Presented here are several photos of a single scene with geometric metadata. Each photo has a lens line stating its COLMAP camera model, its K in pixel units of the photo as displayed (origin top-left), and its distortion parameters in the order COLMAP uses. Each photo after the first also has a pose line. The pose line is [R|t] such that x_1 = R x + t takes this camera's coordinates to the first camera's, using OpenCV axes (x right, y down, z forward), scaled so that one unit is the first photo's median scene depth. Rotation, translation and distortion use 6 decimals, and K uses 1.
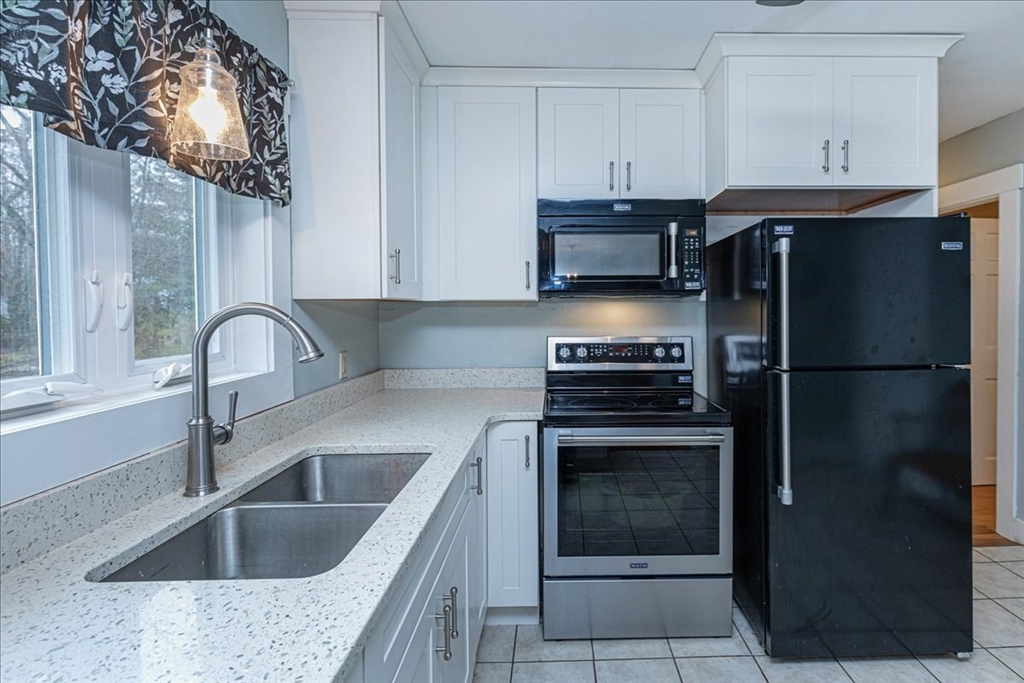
lens RADIAL K [[450.3, 0, 512.2], [0, 450.3, 308.5], [0, 0, 1]] dist [-0.002575, -0.000488]
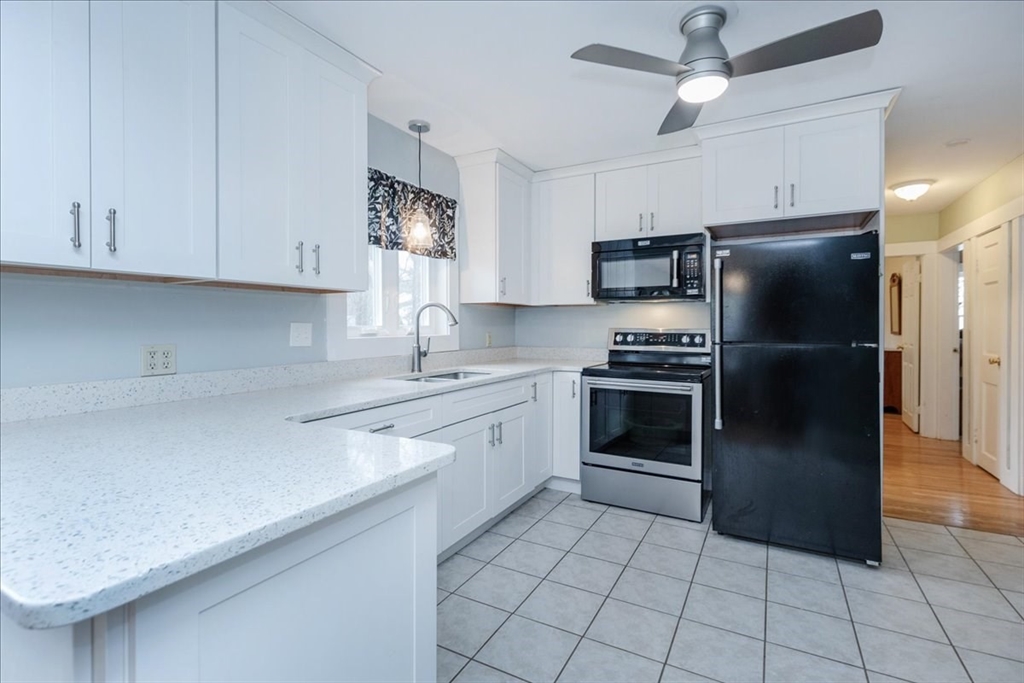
lens RADIAL K [[476.6, 0, 511.7], [0, 476.6, 326.7], [0, 0, 1]] dist [-0.000203, -0.000039]
pose [[0.867775, 0.006003, -0.496922, 0.787438], [-0.010794, 0.999919, -0.006771, 0.095763], [0.496841, 0.011240, 0.867769, -0.772516]]
